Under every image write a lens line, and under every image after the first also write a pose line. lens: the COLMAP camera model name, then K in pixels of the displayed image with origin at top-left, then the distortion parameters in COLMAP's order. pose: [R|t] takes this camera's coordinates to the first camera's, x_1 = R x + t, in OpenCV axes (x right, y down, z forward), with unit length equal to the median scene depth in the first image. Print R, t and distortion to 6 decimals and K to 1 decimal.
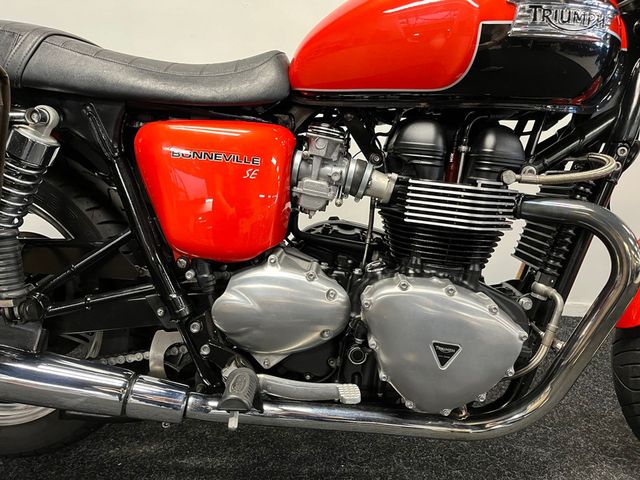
lens RADIAL K [[478.4, 0, 323.5], [0, 478.4, 241.2], [0, 0, 1]] dist [0.062818, -0.077690]
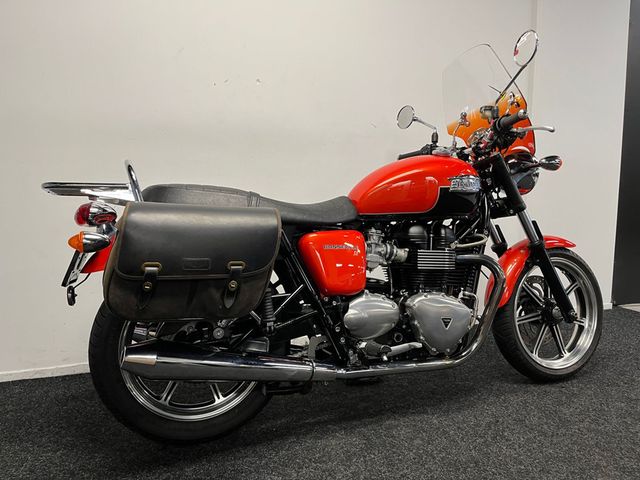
lens RADIAL K [[478.4, 0, 323.5], [0, 478.4, 241.2], [0, 0, 1]] dist [0.062818, -0.077690]
pose [[0.926608, -0.073494, 0.368777, -1.024329], [0.134955, 0.980374, -0.143714, 0.093836], [-0.350978, 0.182935, 0.918341, -0.908850]]
